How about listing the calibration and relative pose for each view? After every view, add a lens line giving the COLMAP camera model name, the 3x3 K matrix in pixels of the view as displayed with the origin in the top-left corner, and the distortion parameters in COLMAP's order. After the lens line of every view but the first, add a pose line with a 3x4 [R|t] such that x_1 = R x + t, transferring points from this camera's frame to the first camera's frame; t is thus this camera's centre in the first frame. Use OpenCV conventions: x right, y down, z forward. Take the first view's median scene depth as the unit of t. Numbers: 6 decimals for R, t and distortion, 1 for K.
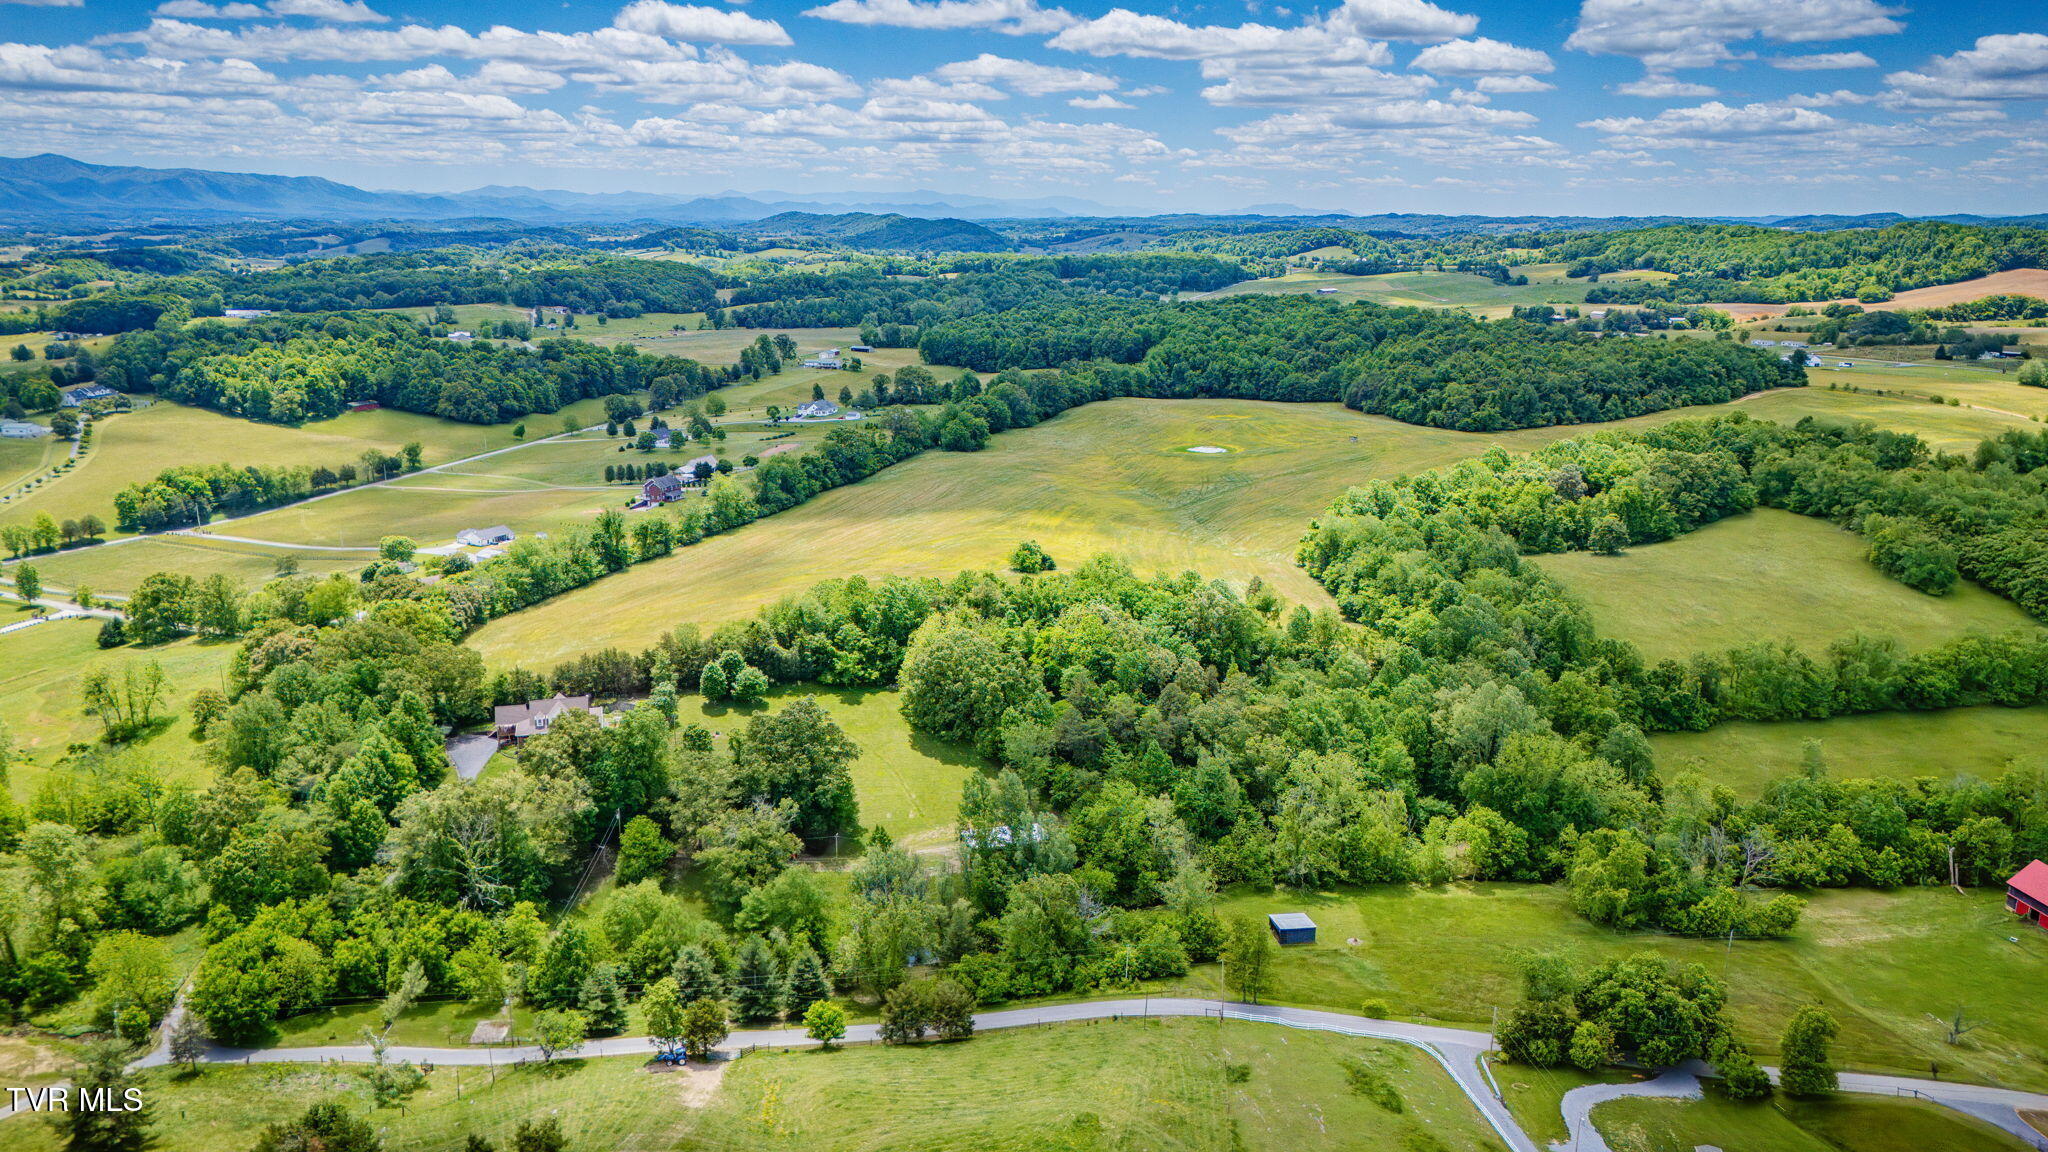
lens RADIAL K [[1500.3, 0, 1022.6], [0, 1500.3, 577.3], [0, 0, 1]] dist [0.067146, -0.070422]
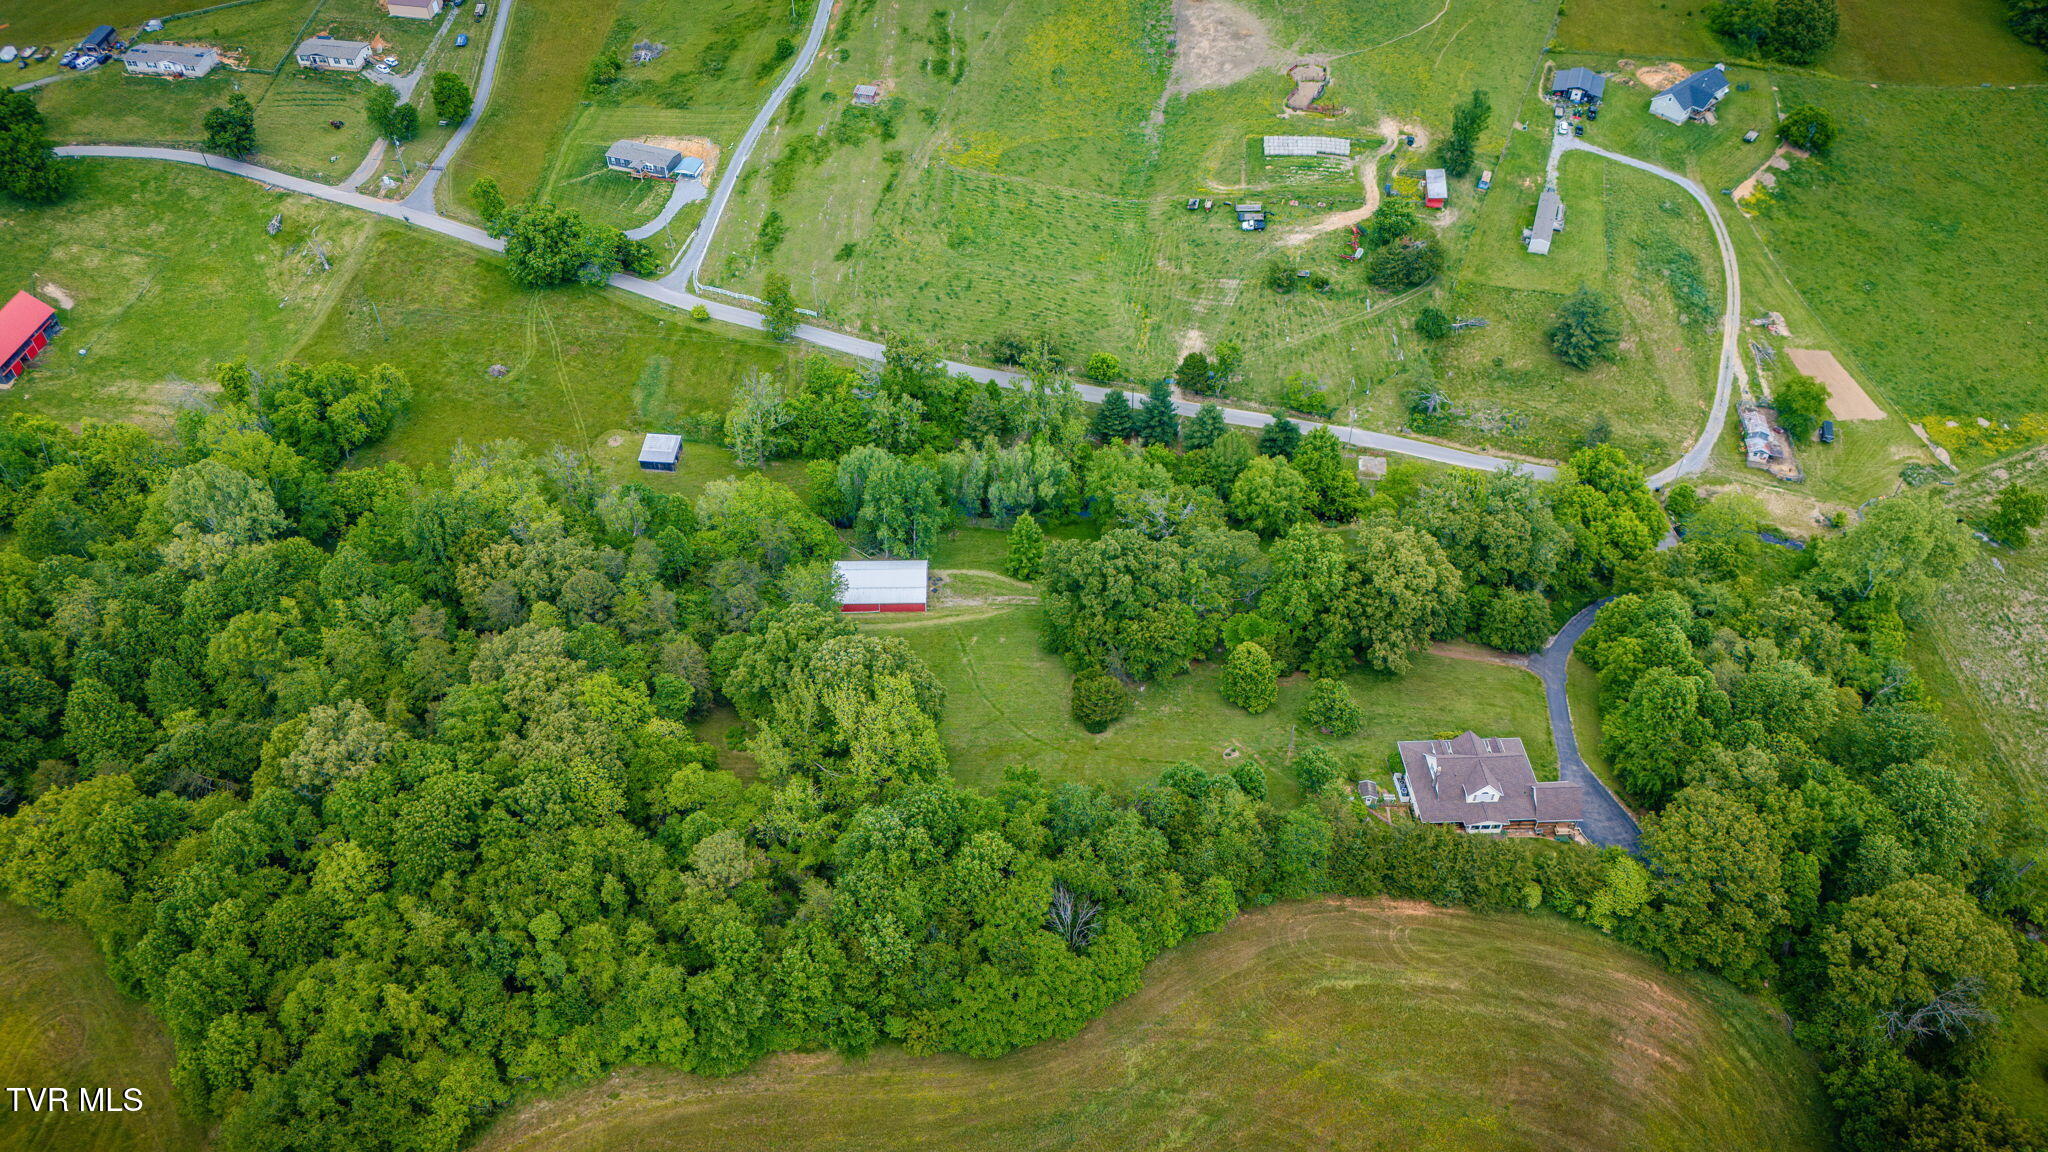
lens RADIAL K [[1500.3, 0, 1022.6], [0, 1500.3, 577.3], [0, 0, 1]] dist [0.067146, -0.070422]
pose [[-0.977684, -0.150472, 0.146603, -0.211835], [0.041829, 0.544437, 0.837758, -0.529856], [-0.205875, 0.825195, -0.525993, 1.399140]]
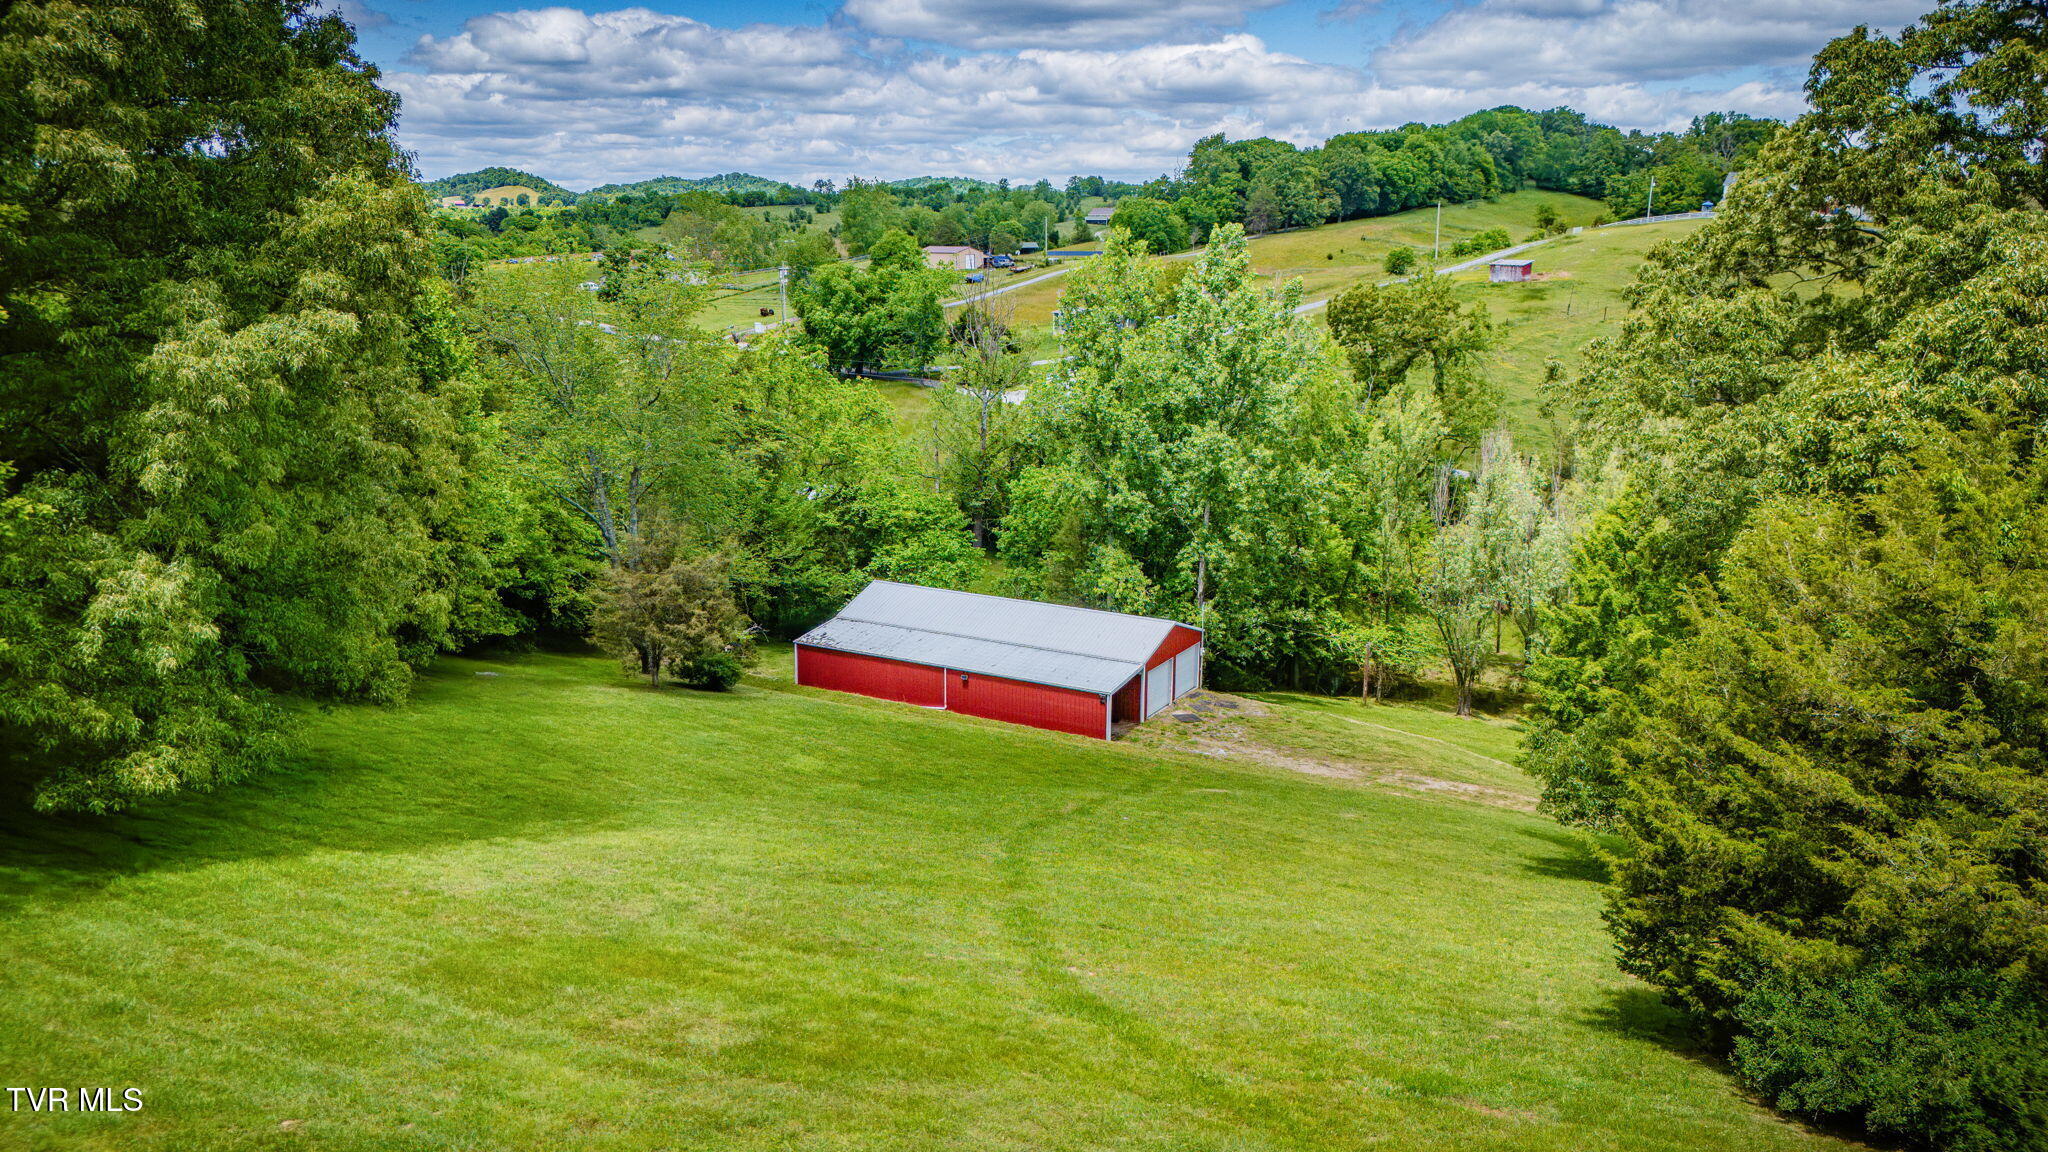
lens RADIAL K [[1500.3, 0, 1022.6], [0, 1500.3, 577.3], [0, 0, 1]] dist [0.067146, -0.070422]
pose [[-0.737983, -0.152619, 0.657335, -0.161796], [0.152826, 0.910982, 0.383088, 0.076443], [-0.657286, 0.383170, -0.648965, 1.118673]]
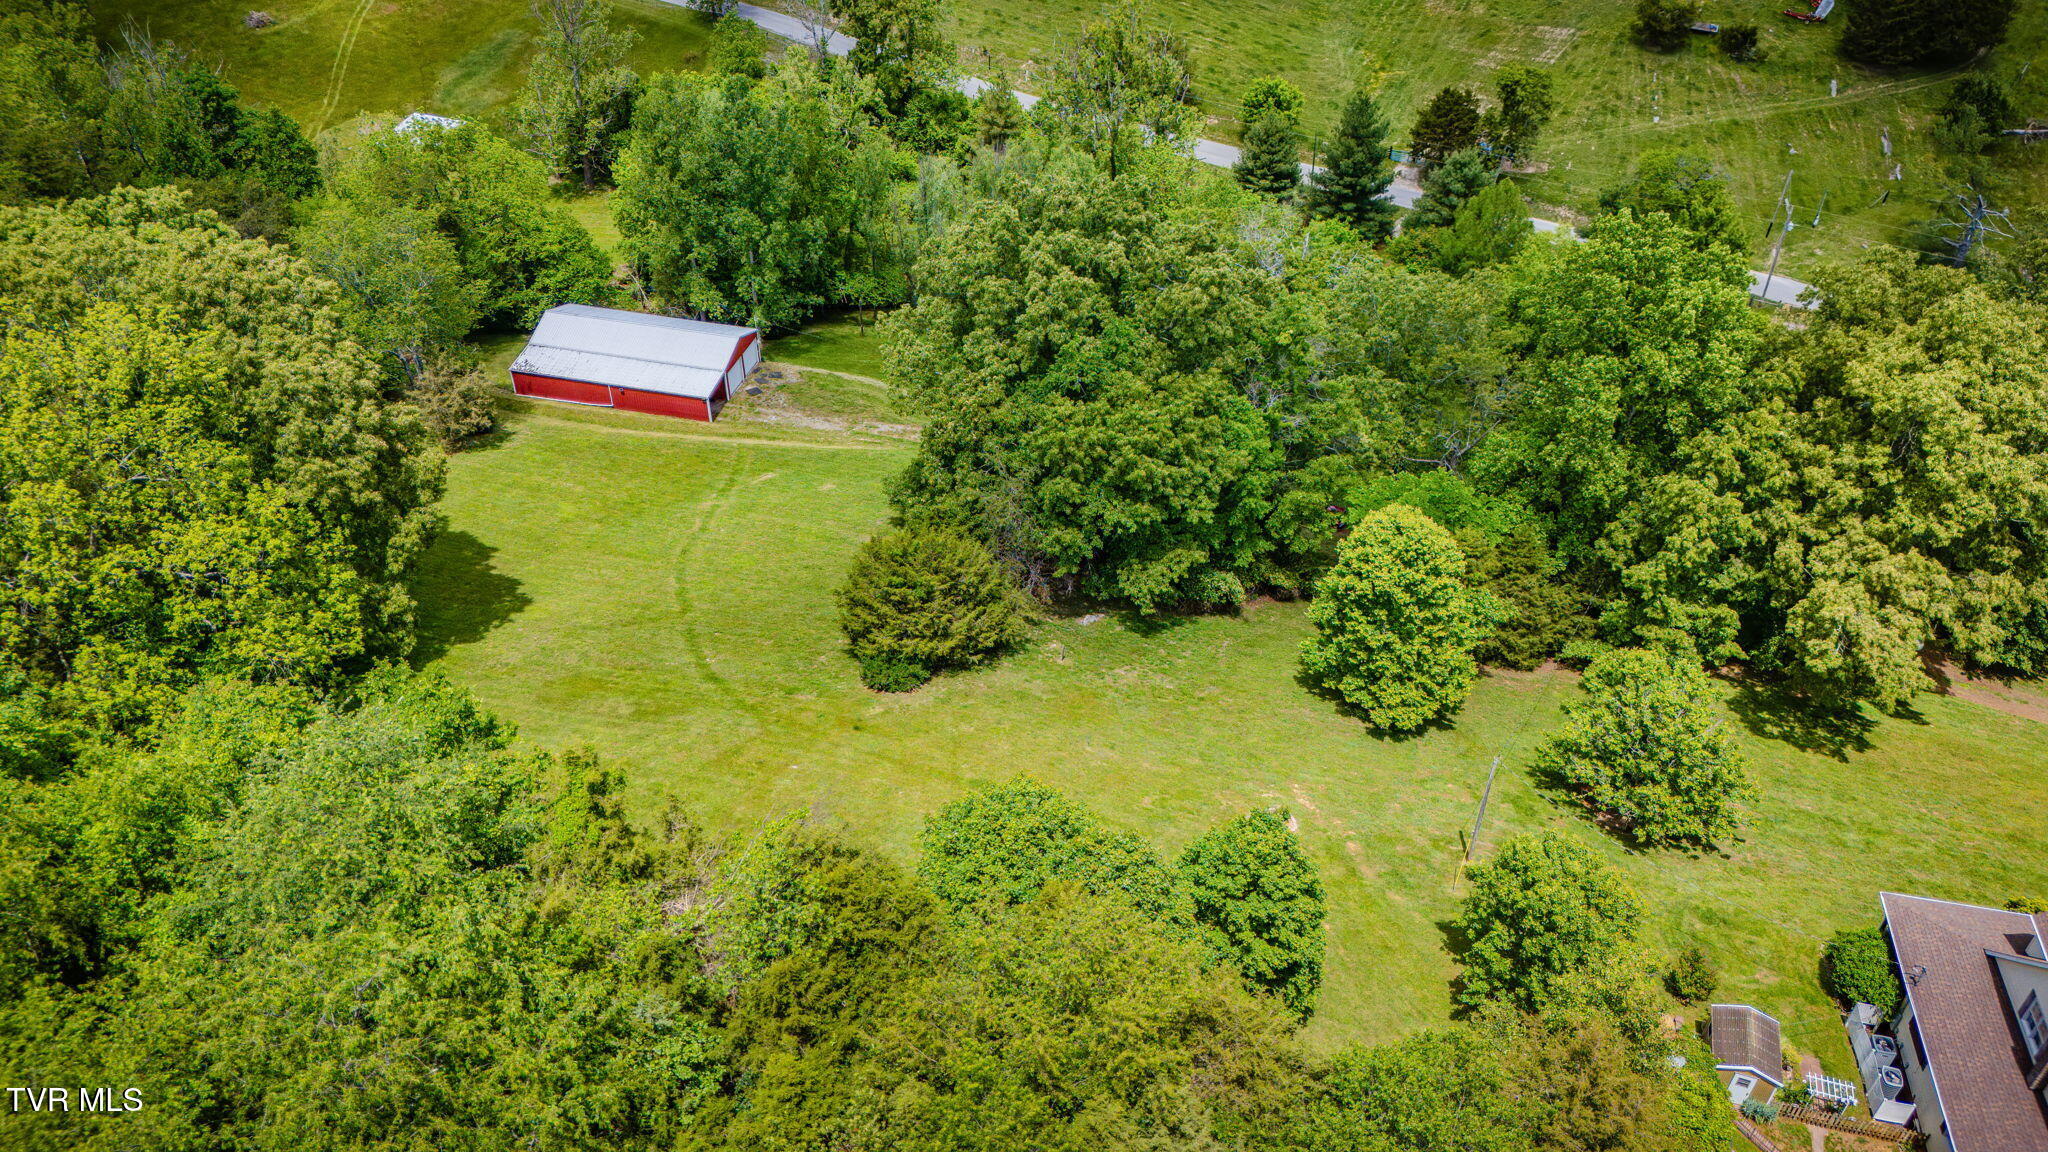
lens RADIAL K [[1500.3, 0, 1022.6], [0, 1500.3, 577.3], [0, 0, 1]] dist [0.067146, -0.070422]
pose [[-0.887903, -0.285458, 0.360753, -0.253098], [0.103309, 0.640433, 0.761034, -0.073440], [-0.448281, 0.712993, -0.539152, 1.180505]]
